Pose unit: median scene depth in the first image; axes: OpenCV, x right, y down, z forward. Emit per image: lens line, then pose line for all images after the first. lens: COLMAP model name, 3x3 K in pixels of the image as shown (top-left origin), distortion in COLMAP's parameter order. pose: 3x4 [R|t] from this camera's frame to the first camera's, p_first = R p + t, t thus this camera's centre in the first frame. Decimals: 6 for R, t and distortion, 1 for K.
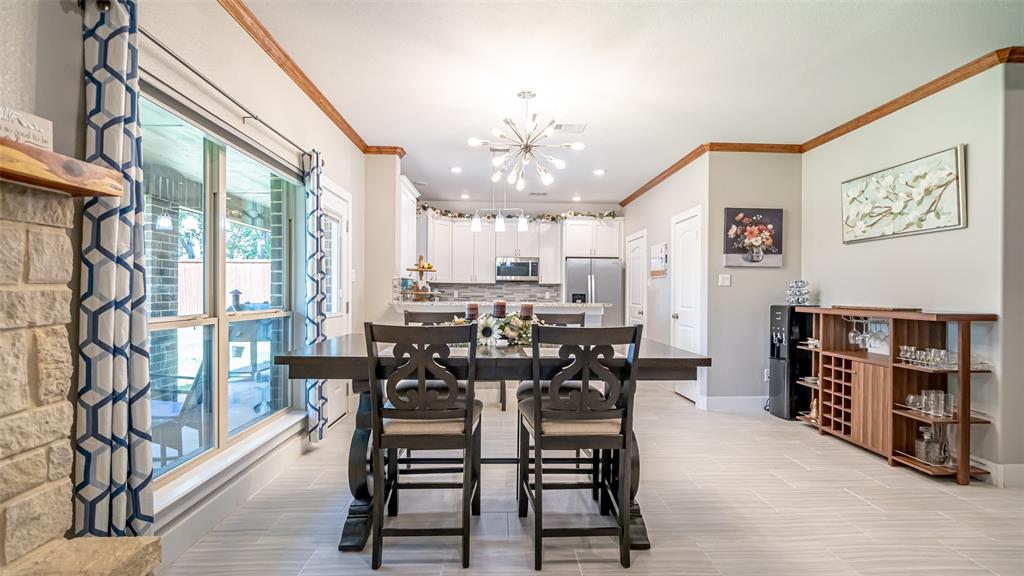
lens RADIAL K [[463.2, 0, 510.7], [0, 463.2, 288.8], [0, 0, 1]] dist [-0.013129, 0.002270]
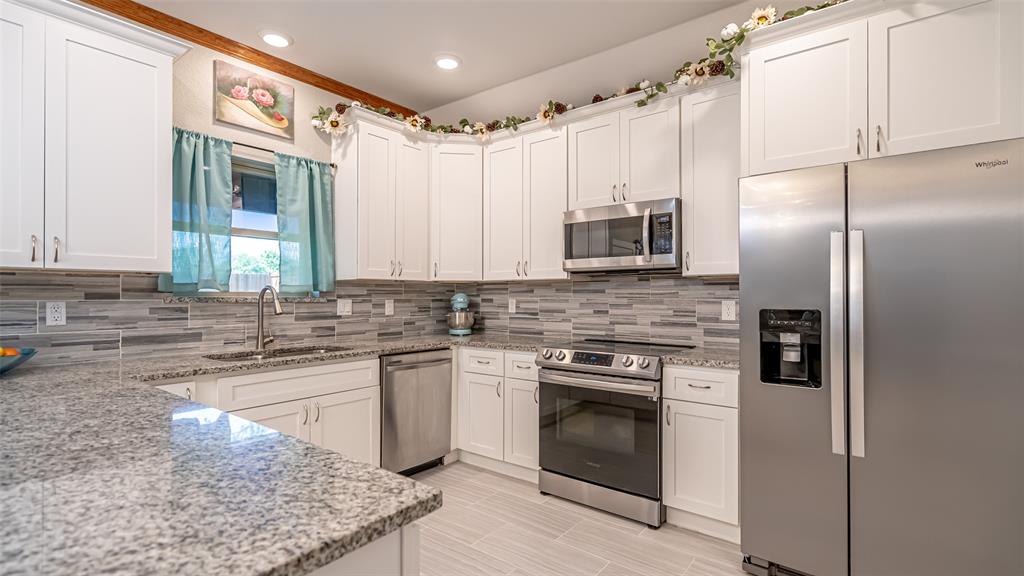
lens RADIAL K [[463.2, 0, 507.2], [0, 463.2, 292.6], [0, 0, 1]] dist [-0.013129, 0.002270]
pose [[0.766707, -0.012829, -0.641869, 0.351513], [0.010585, 0.999917, -0.007342, 0.004018], [0.641910, -0.001165, 0.766779, 1.307974]]
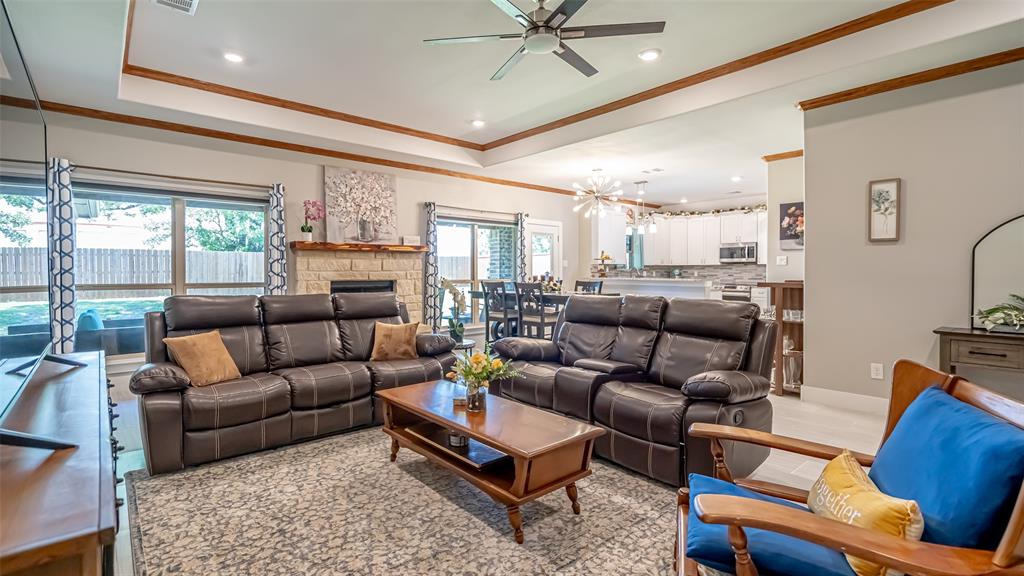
lens RADIAL K [[463.2, 0, 512.6], [0, 463.2, 279.8], [0, 0, 1]] dist [-0.013129, 0.002270]
pose [[0.641117, 0.003789, -0.767434, 1.107775], [0.011419, 0.999830, 0.014476, 0.008970], [0.767358, -0.018044, 0.640965, -0.449874]]
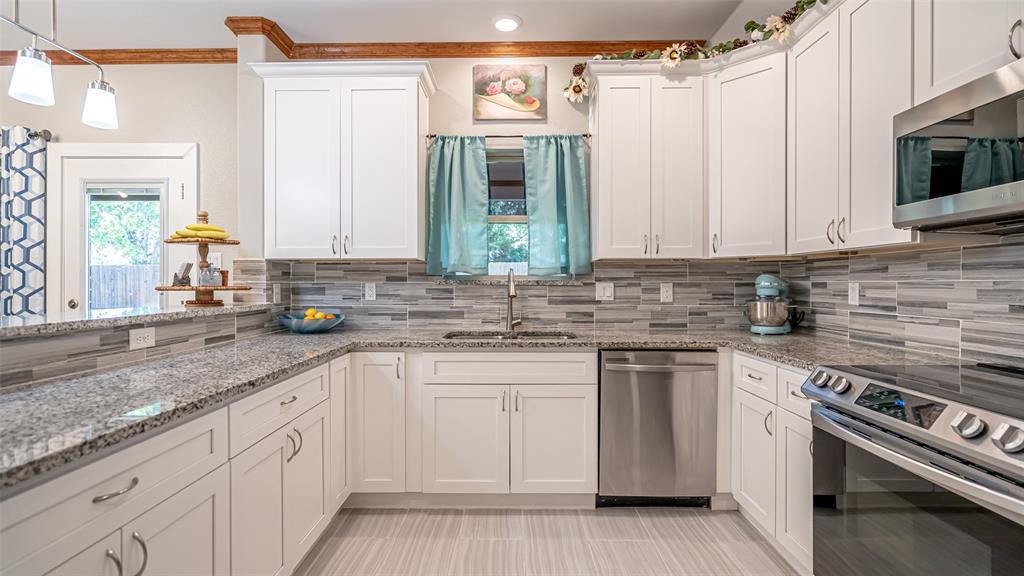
lens RADIAL K [[463.2, 0, 519.9], [0, 463.2, 284.4], [0, 0, 1]] dist [-0.013129, 0.002270]
pose [[-0.032253, -0.005437, -0.999465, 0.341968], [0.006535, 0.999963, -0.005651, 0.012829], [0.999458, -0.006714, -0.032217, 1.635310]]
